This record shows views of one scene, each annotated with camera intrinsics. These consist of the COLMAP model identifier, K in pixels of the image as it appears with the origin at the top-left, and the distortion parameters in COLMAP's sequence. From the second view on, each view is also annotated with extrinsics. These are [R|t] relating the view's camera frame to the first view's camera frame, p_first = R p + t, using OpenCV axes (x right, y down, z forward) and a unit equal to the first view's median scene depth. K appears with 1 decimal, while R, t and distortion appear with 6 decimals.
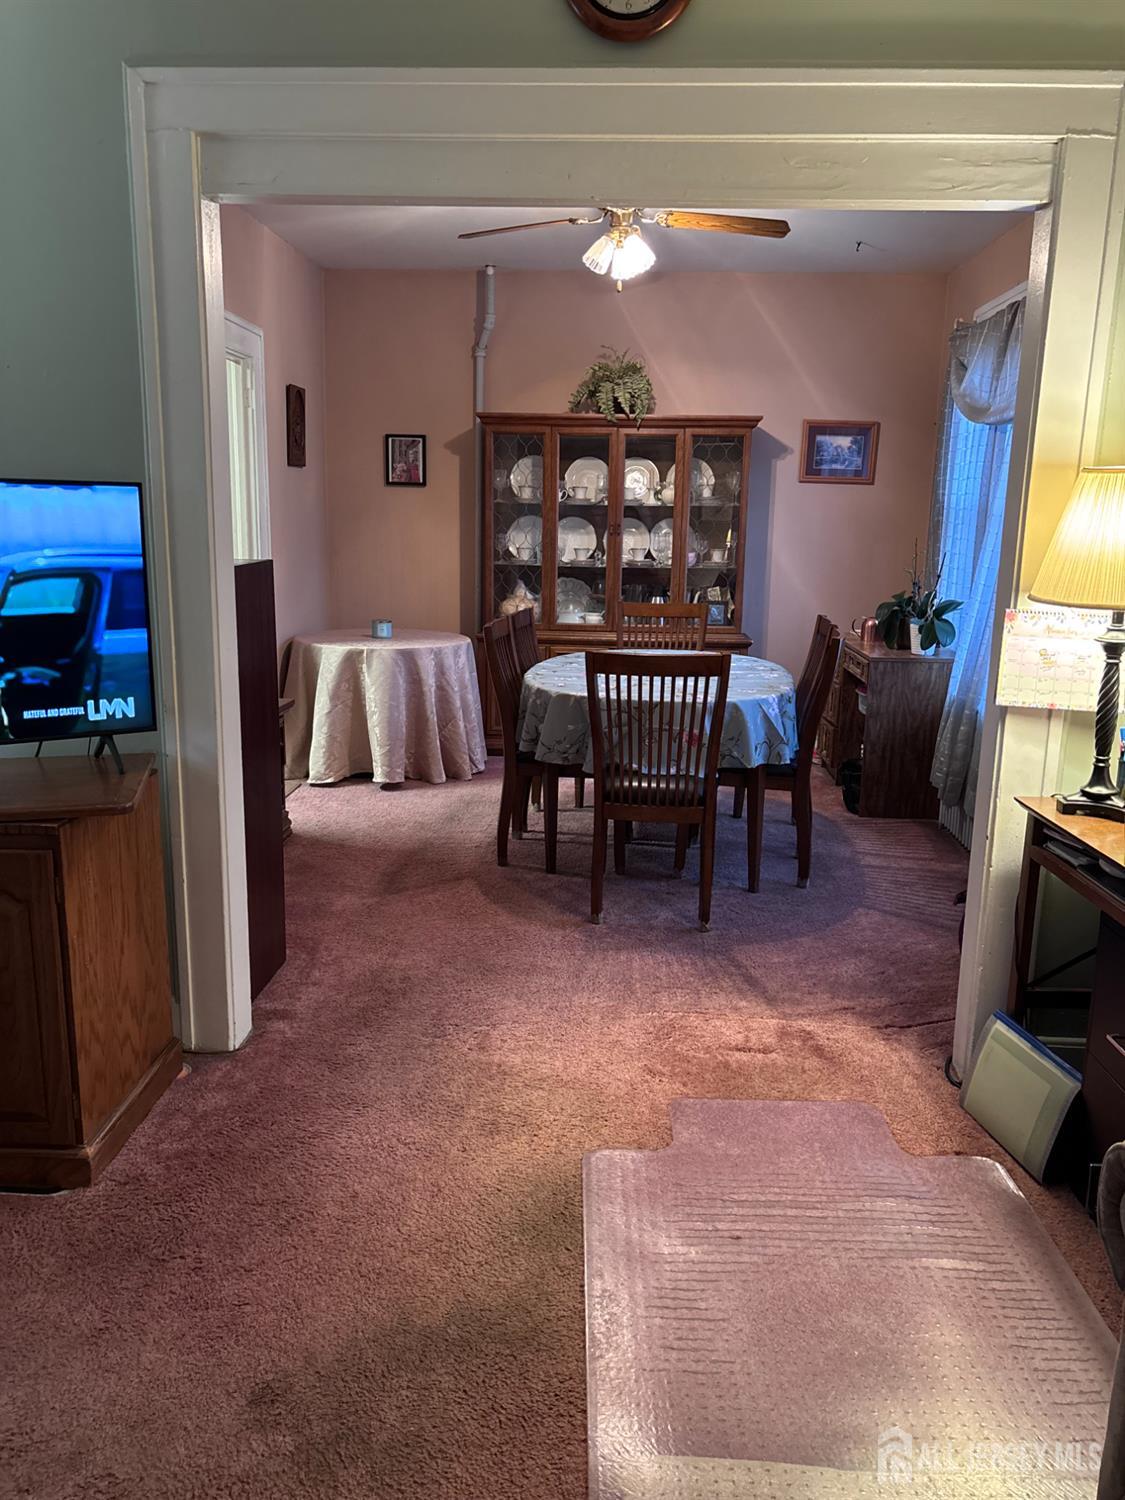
lens RADIAL K [[1141.1, 0, 564.2], [0, 1141.1, 705.0], [0, 0, 1]] dist [0.000776, -0.000932]
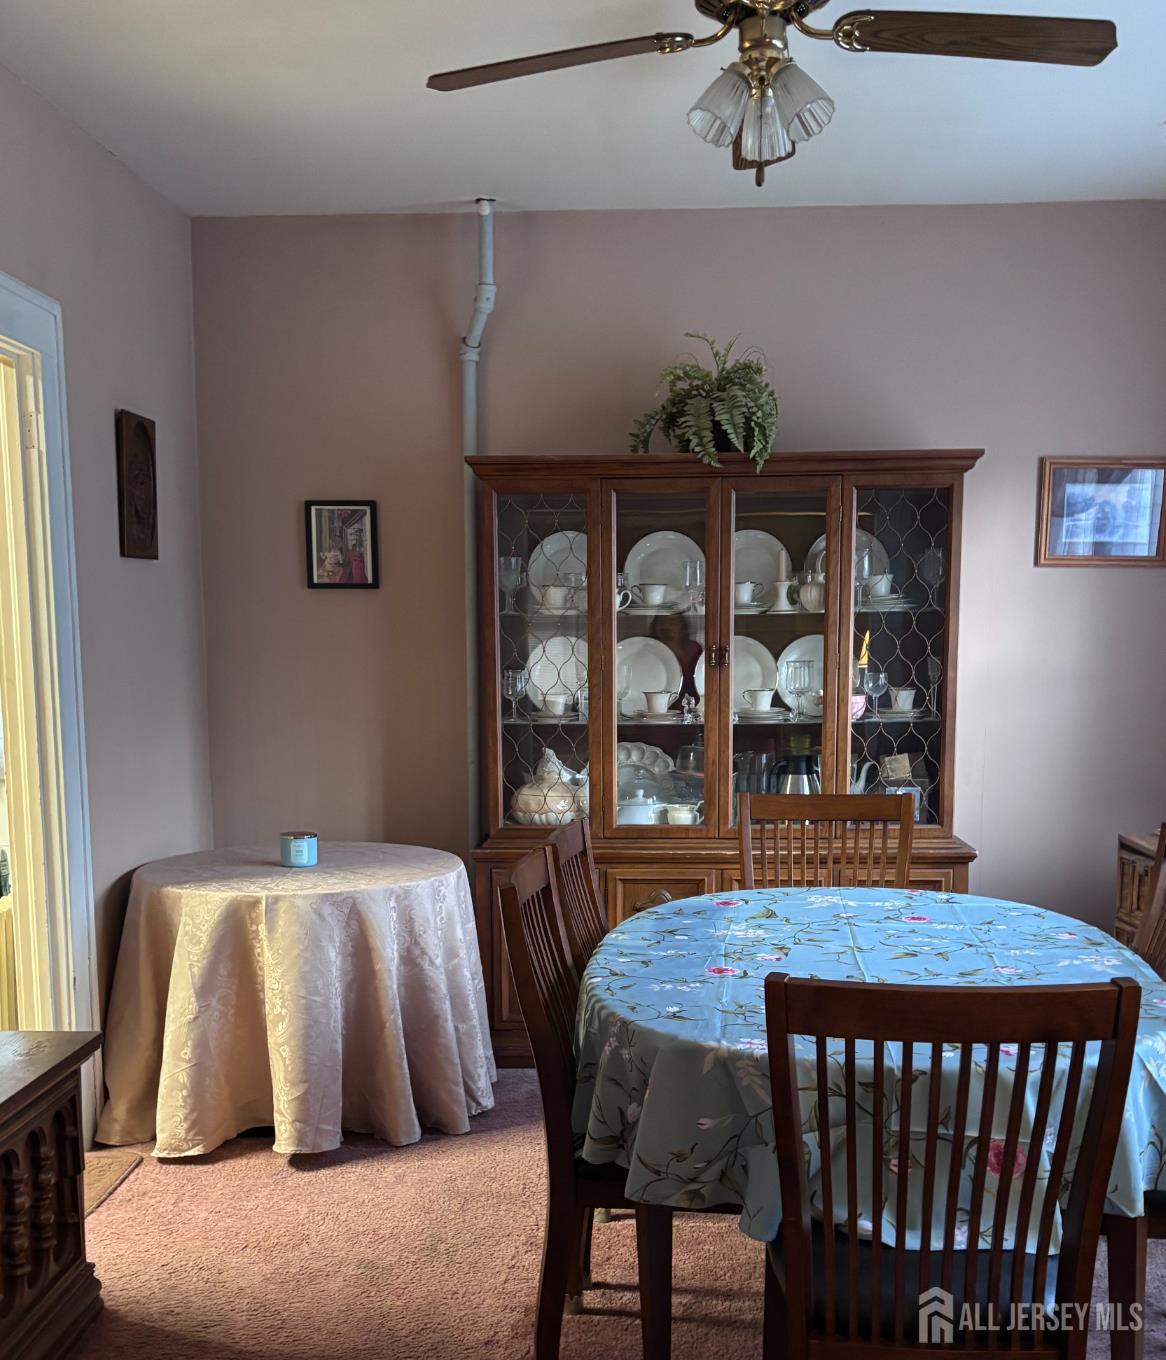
lens RADIAL K [[1139.2, 0, 583.0], [0, 1139.2, 680.0], [0, 0, 1]] dist [0.017177, 0.006134]
pose [[0.998787, -0.027801, 0.040651, -0.044964], [0.032117, 0.993449, -0.109672, -0.084109], [-0.037336, 0.110845, 0.993136, 0.453092]]
